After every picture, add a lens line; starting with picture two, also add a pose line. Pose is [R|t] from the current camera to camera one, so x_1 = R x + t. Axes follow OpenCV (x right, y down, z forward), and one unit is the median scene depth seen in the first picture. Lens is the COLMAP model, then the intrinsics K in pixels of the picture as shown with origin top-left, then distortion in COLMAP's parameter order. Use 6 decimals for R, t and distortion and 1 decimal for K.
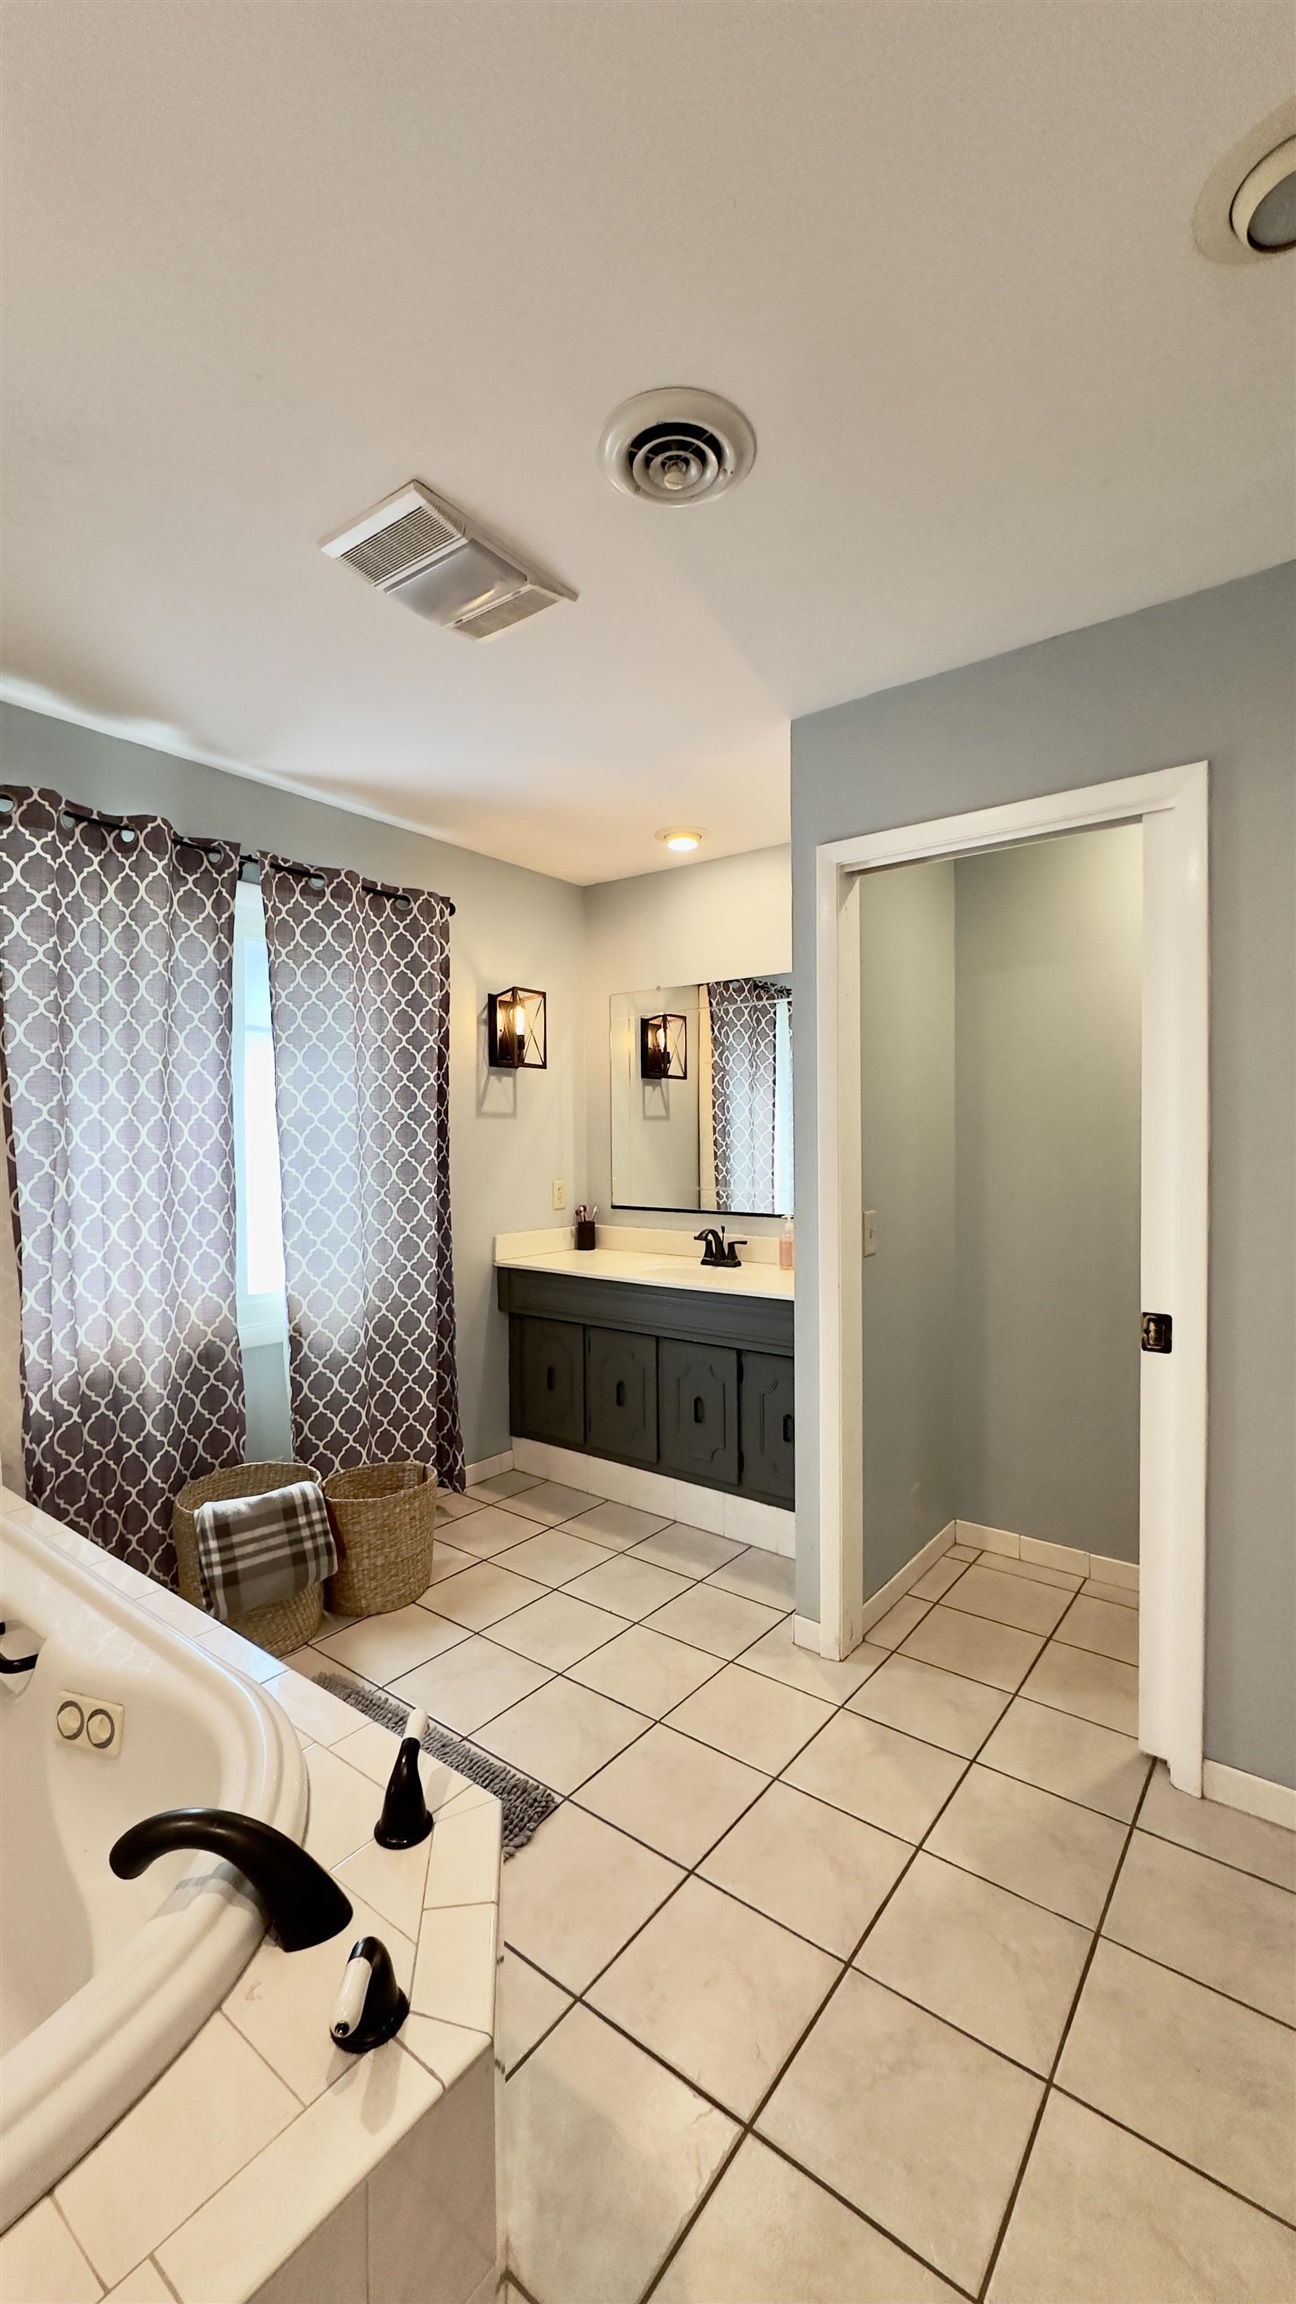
lens RADIAL K [[914.3, 0, 648.0], [0, 914.3, 1152.0], [0, 0, 1]] dist [-0.004362, 0.000554]
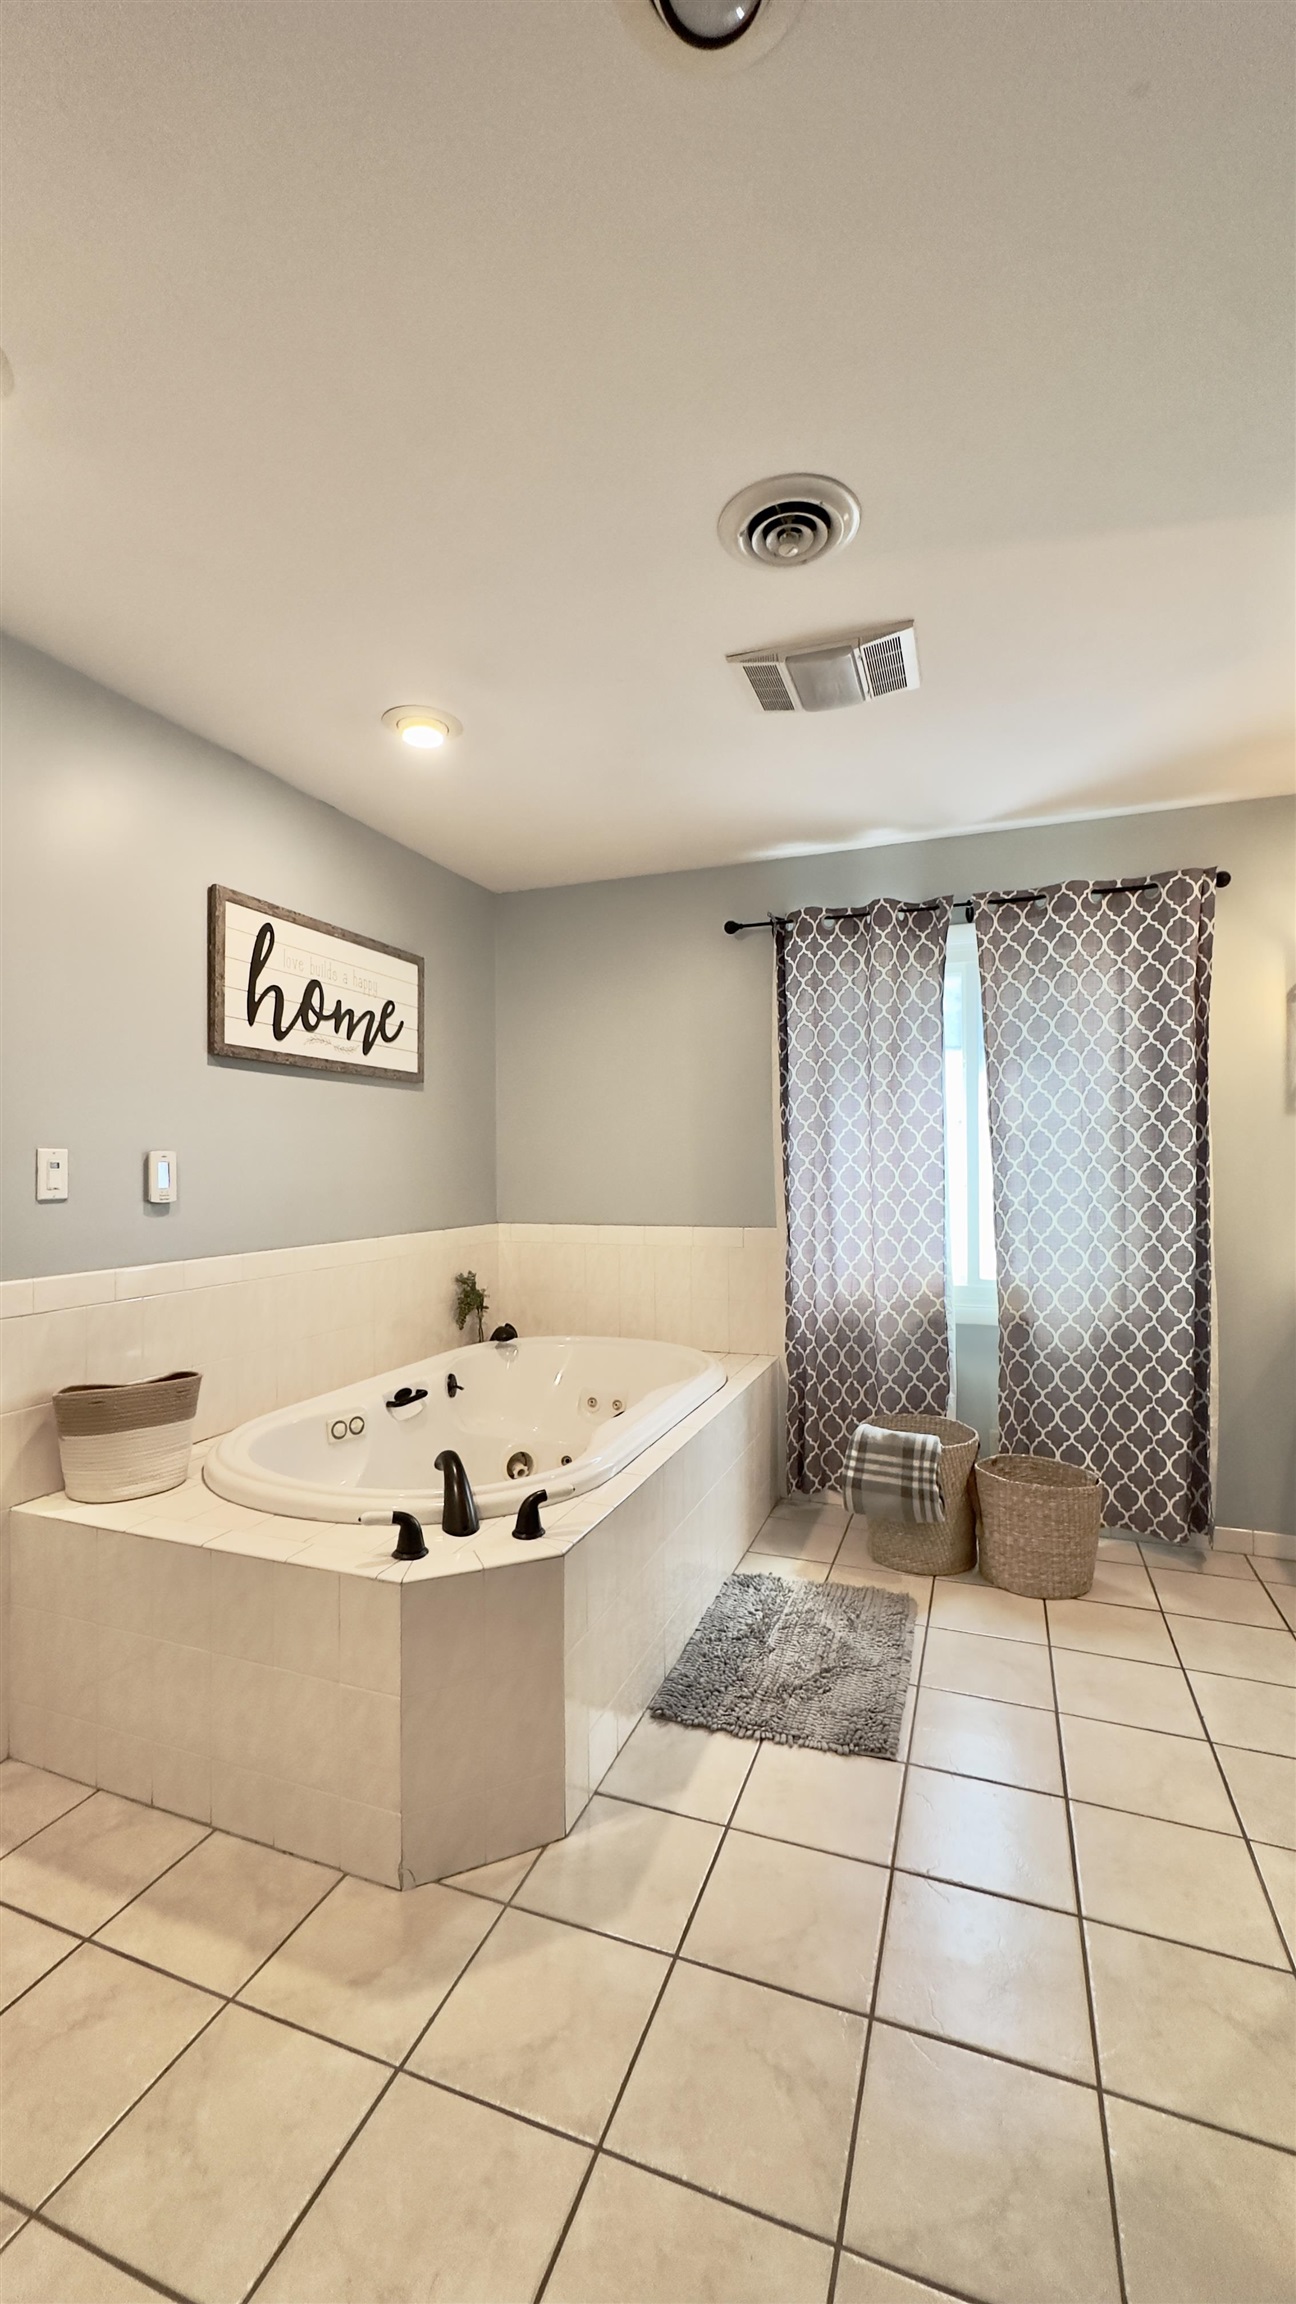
lens RADIAL K [[914.3, 0, 648.0], [0, 914.3, 1152.0], [0, 0, 1]] dist [-0.004362, 0.000554]
pose [[0.293689, -0.008678, -0.955862, 0.618833], [-0.009487, 0.999883, -0.011993, 0.016289], [0.955854, 0.012590, 0.293572, 0.297673]]
